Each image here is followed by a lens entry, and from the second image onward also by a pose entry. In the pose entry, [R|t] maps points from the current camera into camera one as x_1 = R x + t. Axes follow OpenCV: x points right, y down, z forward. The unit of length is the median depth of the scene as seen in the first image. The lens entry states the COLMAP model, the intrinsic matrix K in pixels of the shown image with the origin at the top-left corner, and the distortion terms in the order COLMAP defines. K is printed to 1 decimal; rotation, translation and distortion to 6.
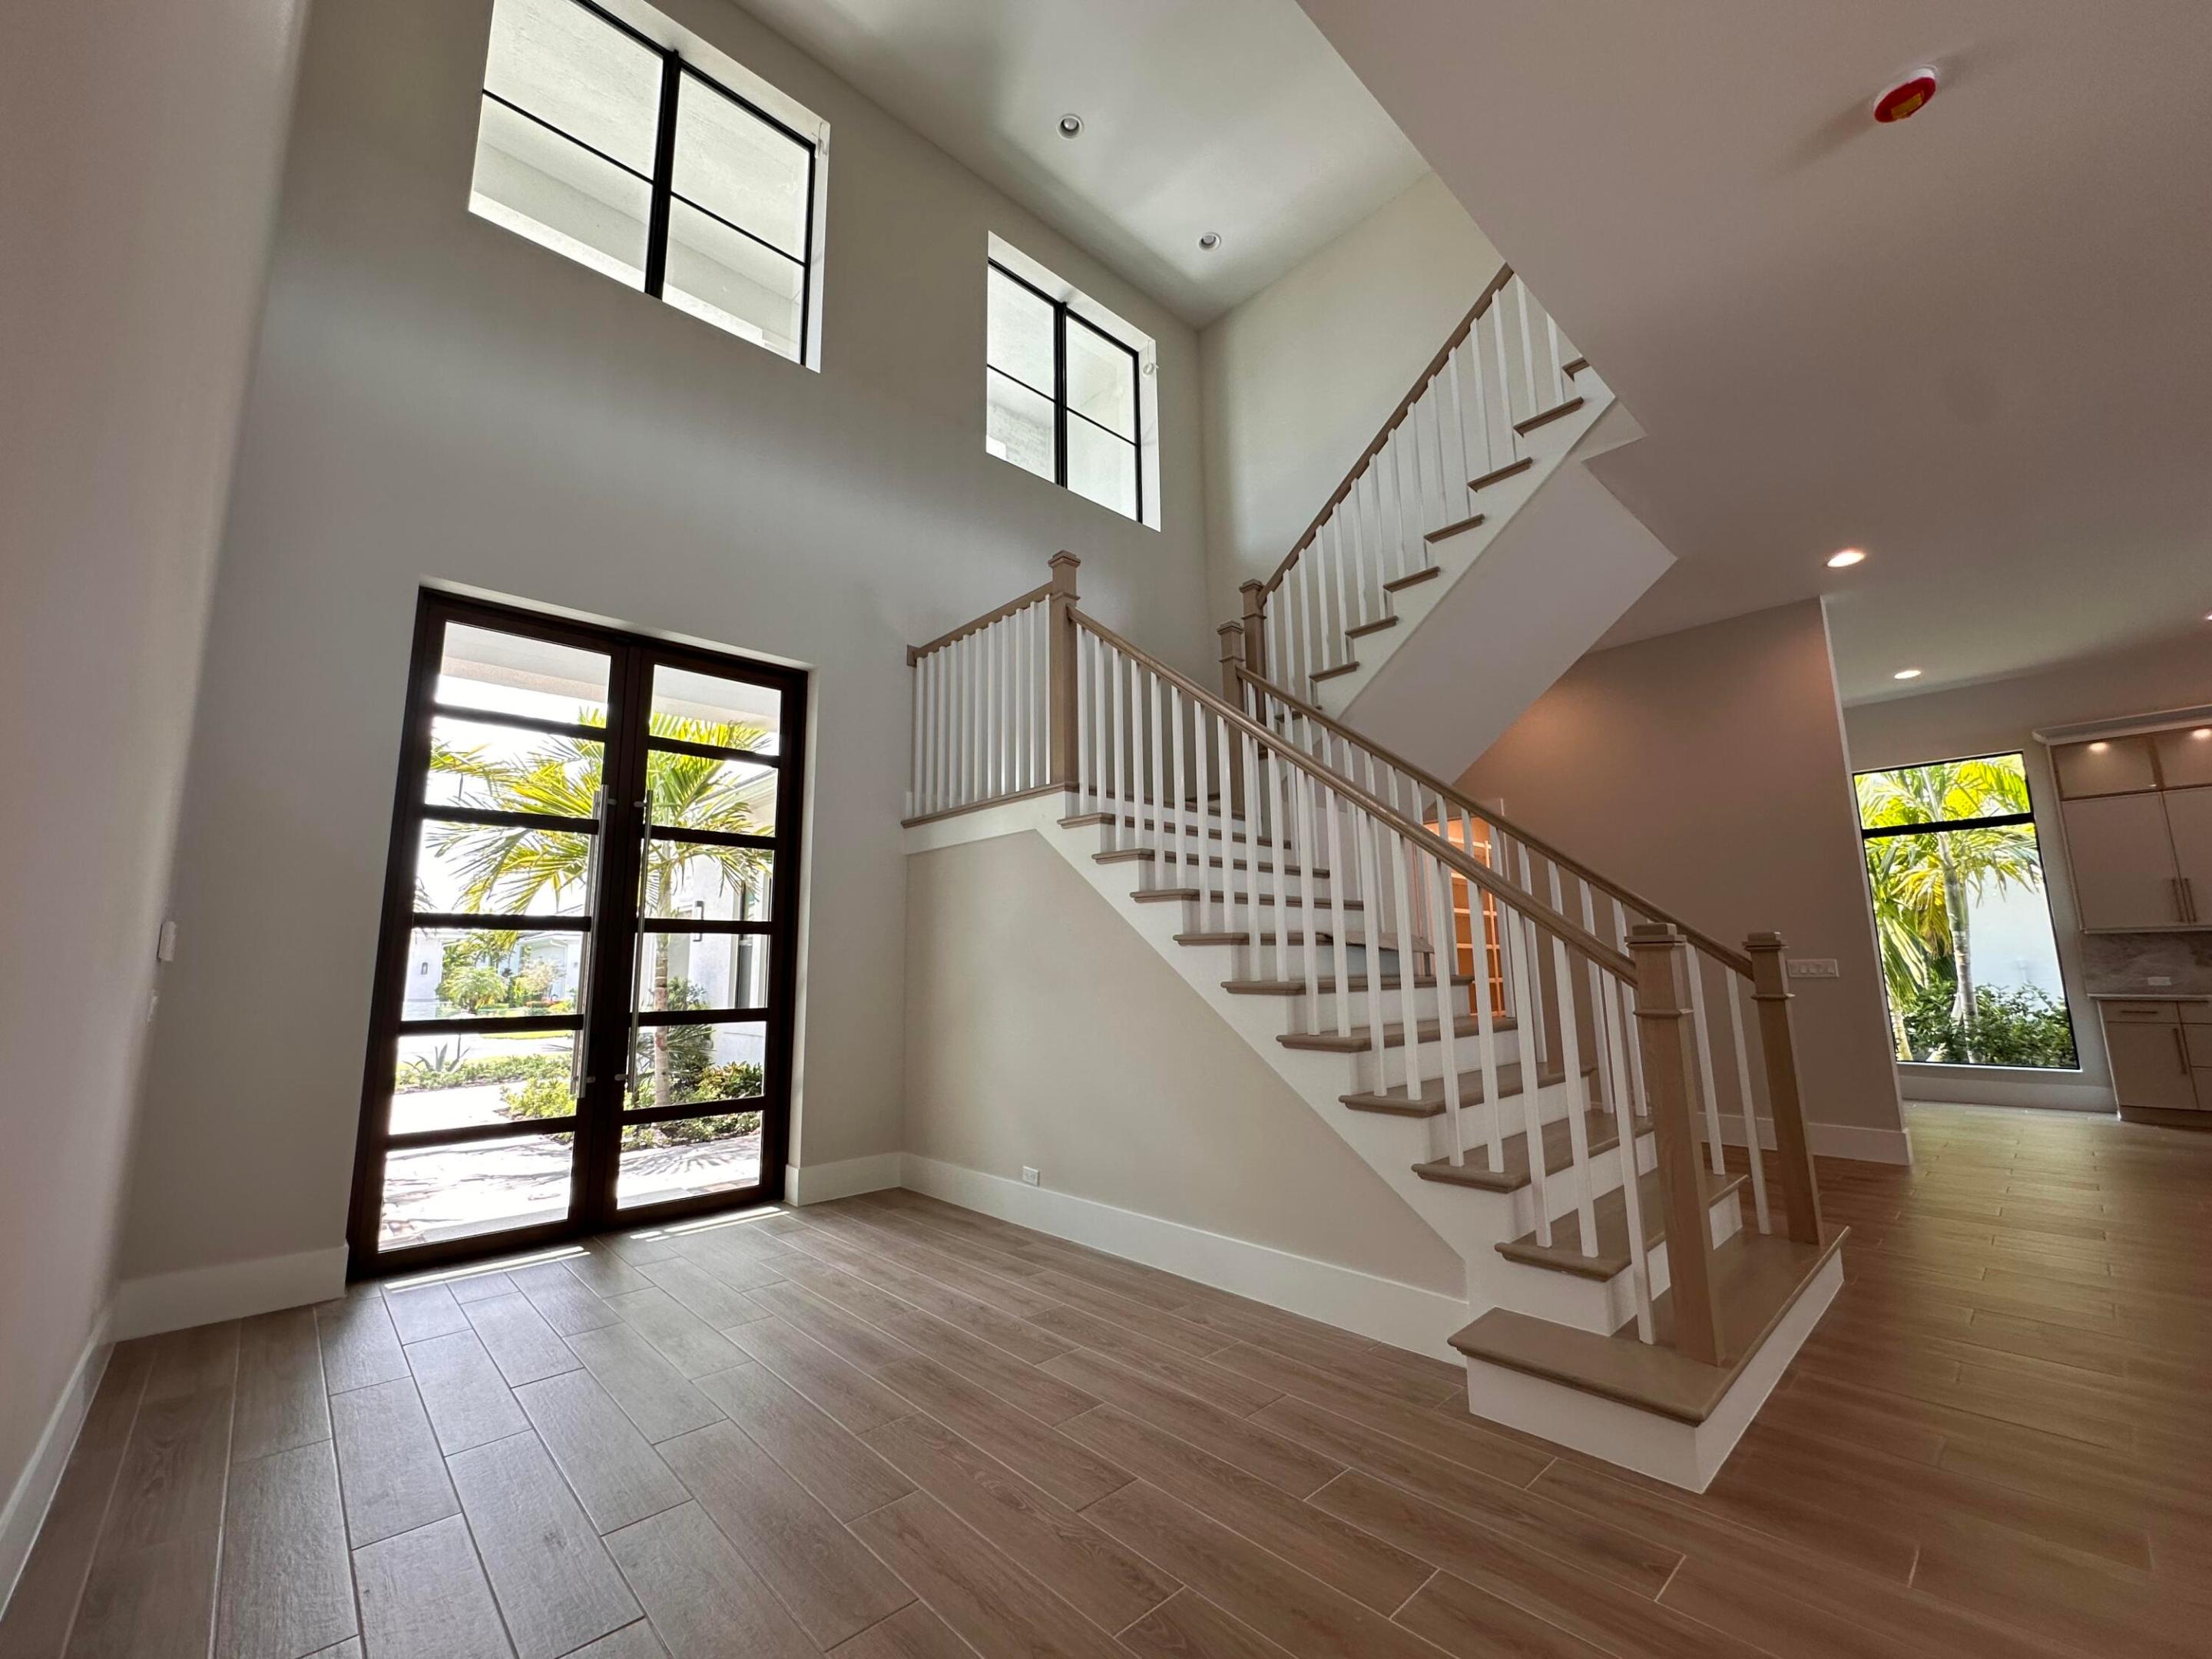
lens RADIAL K [[887.3, 0, 1105.0], [0, 887.3, 828.9], [0, 0, 1]] dist [-0.003679, 0.000380]
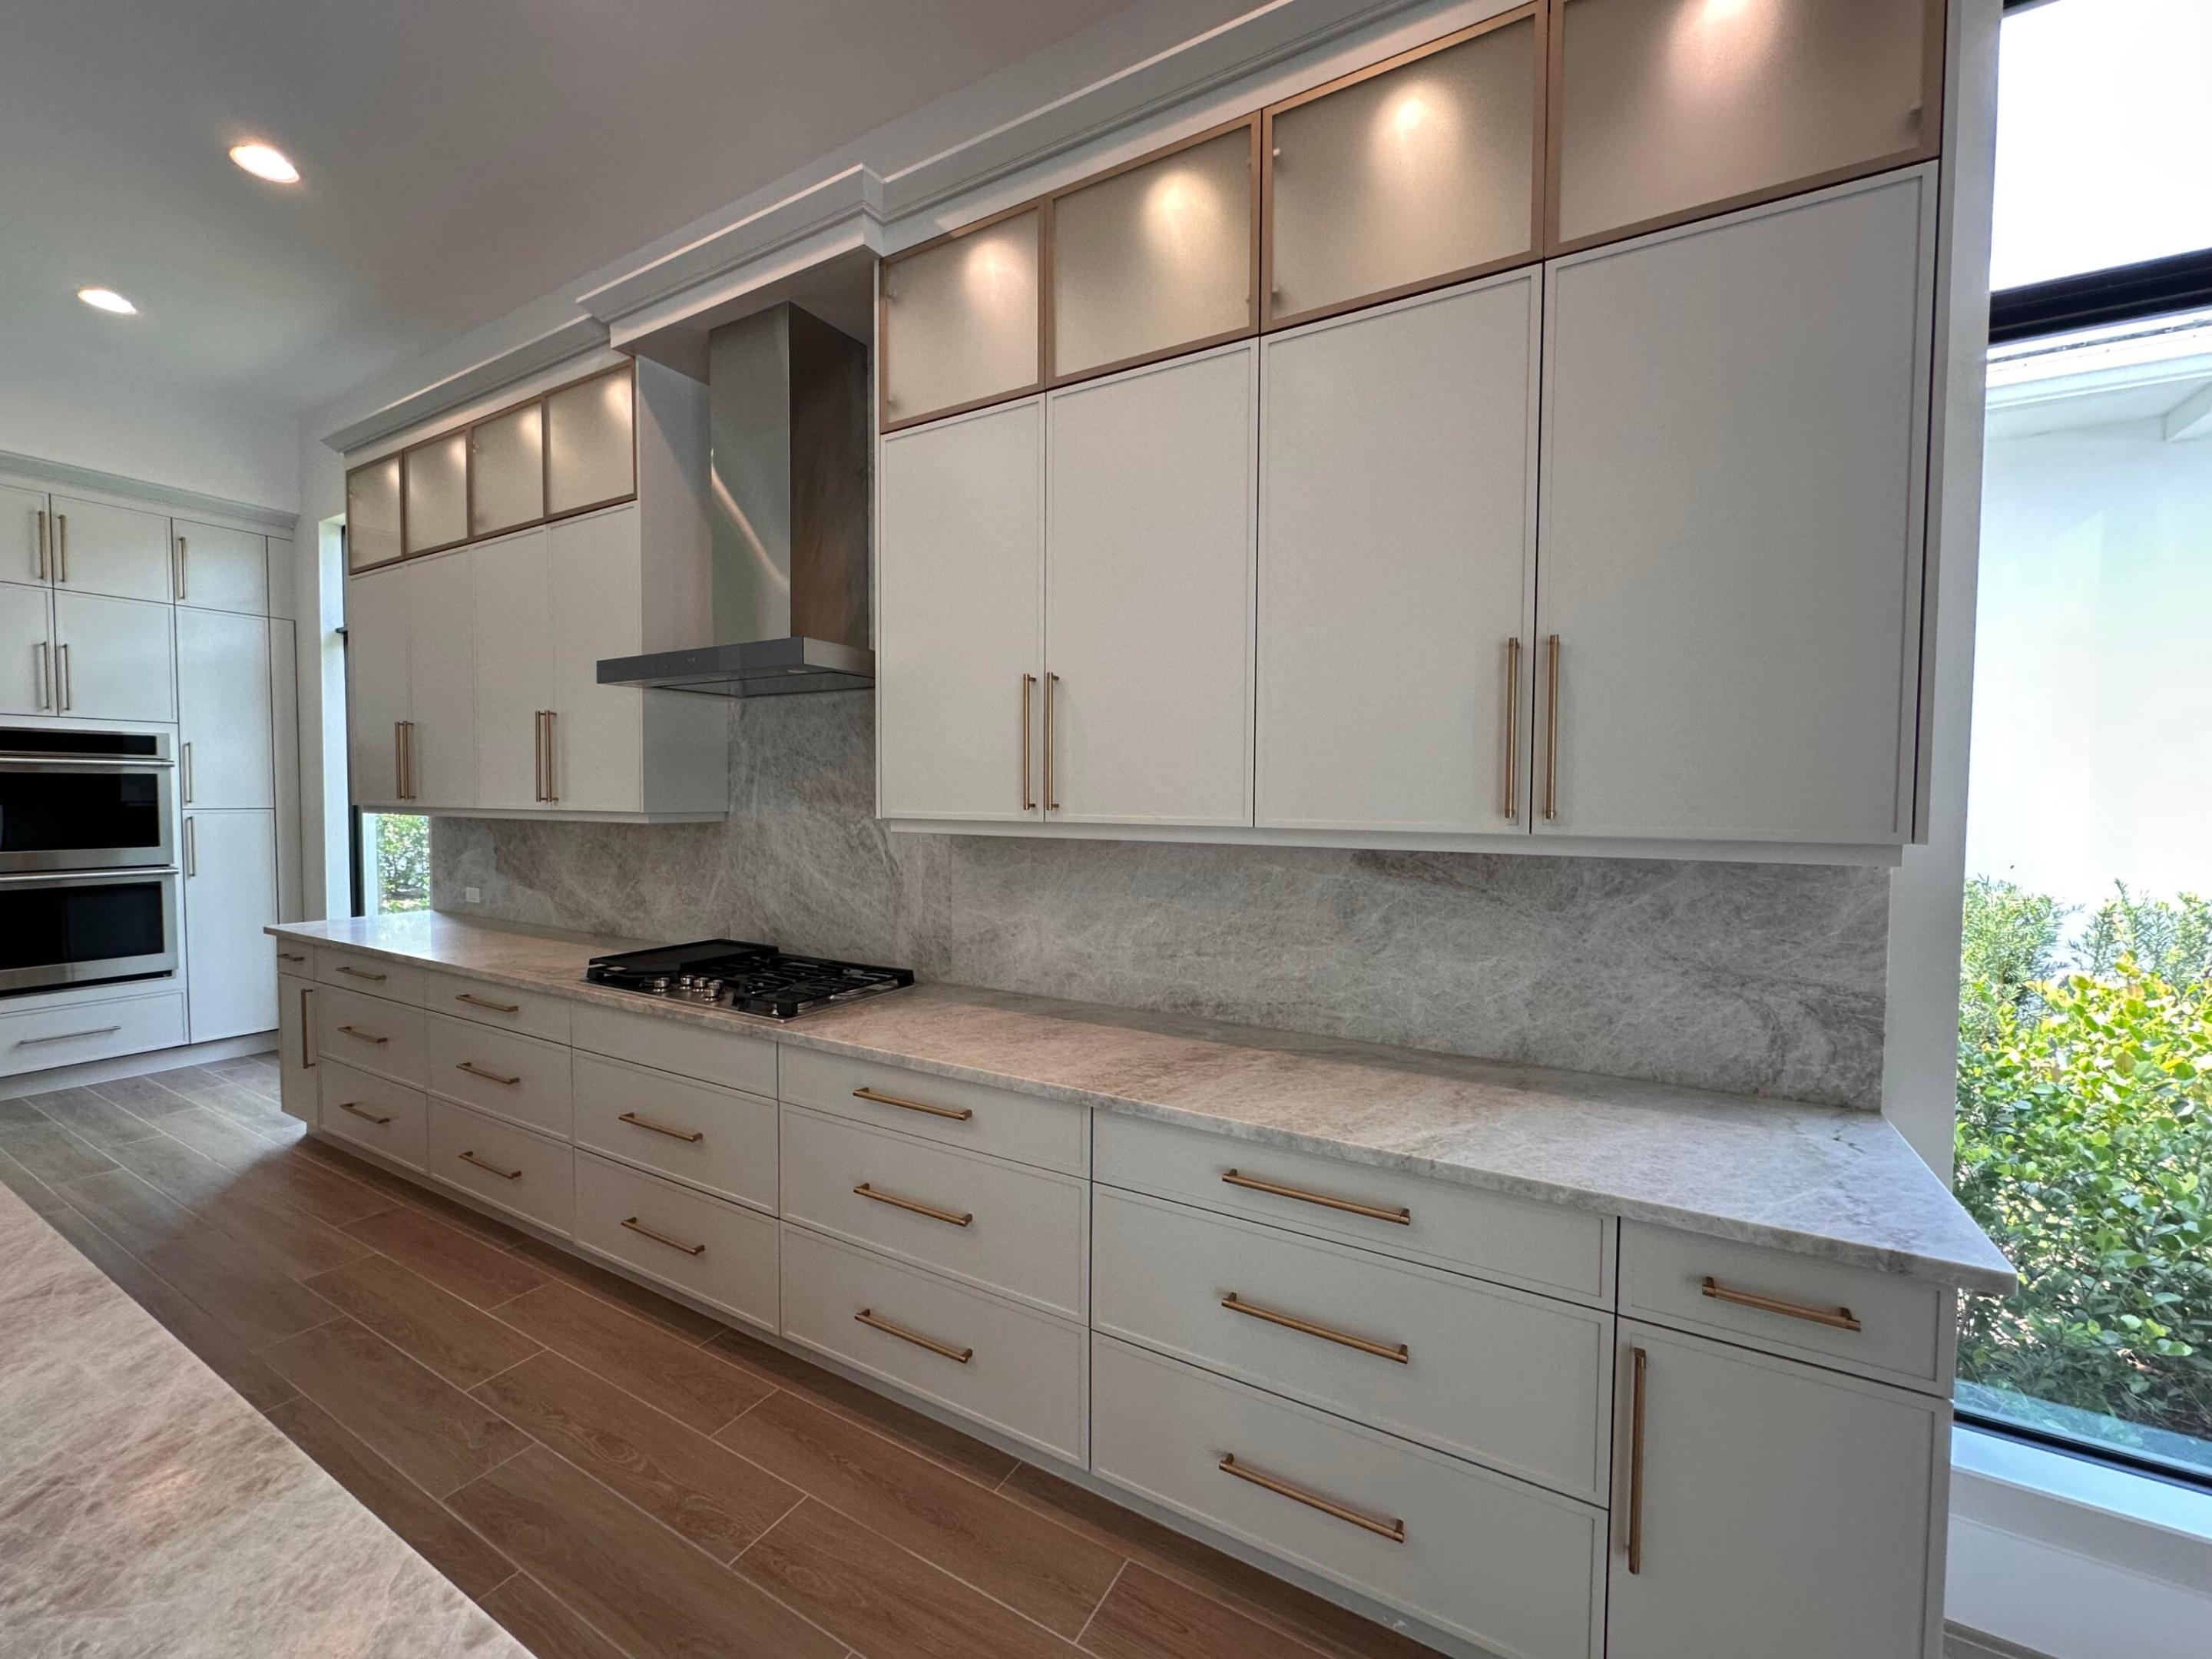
lens RADIAL K [[887.3, 0, 1105.0], [0, 887.3, 828.9], [0, 0, 1]] dist [-0.003679, 0.000380]
pose [[0.954276, 0.010024, 0.298758, 1.676093], [-0.068241, 0.980351, 0.185079, -0.012987], [-0.291033, -0.197004, 0.936210, 0.383541]]
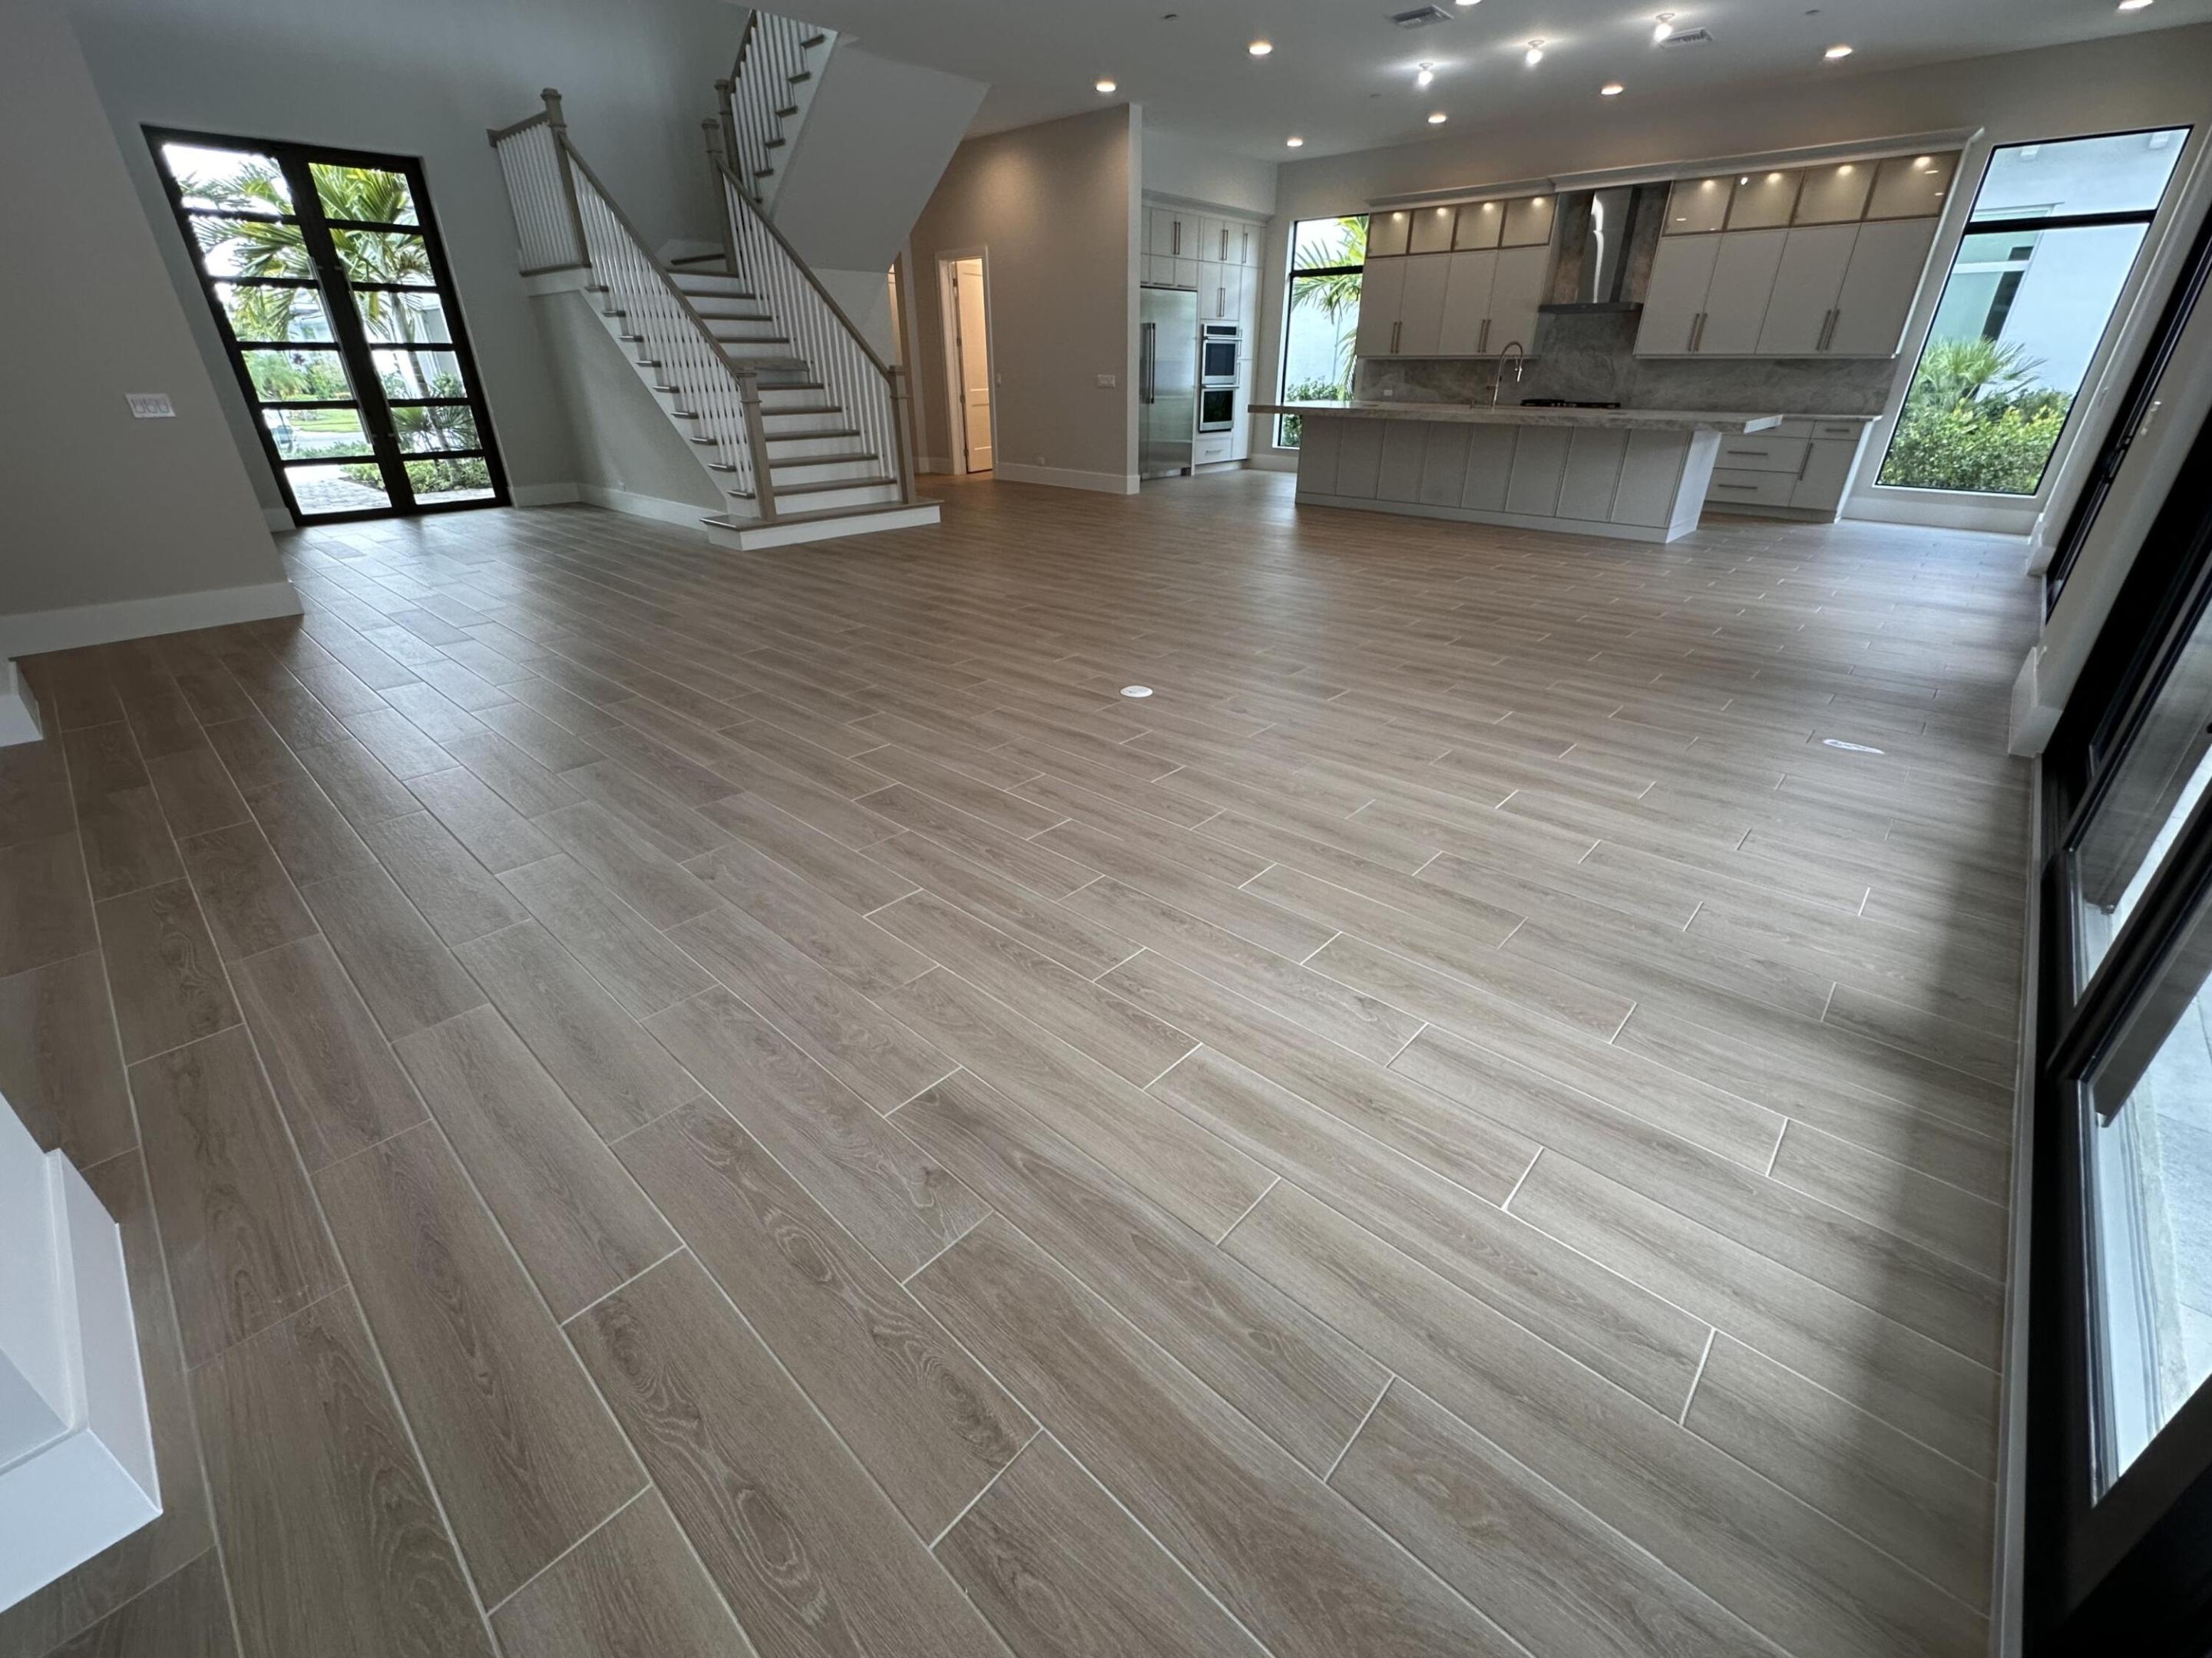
lens RADIAL K [[913.0, 0, 1106.9], [0, 913.0, 824.2], [0, 0, 1]] dist [-0.003150, 0.000139]
pose [[0.996926, -0.020729, 0.075563, 0.632536], [-0.027542, 0.810127, 0.585607, -0.178600], [-0.073355, -0.585888, 0.807065, -0.915308]]
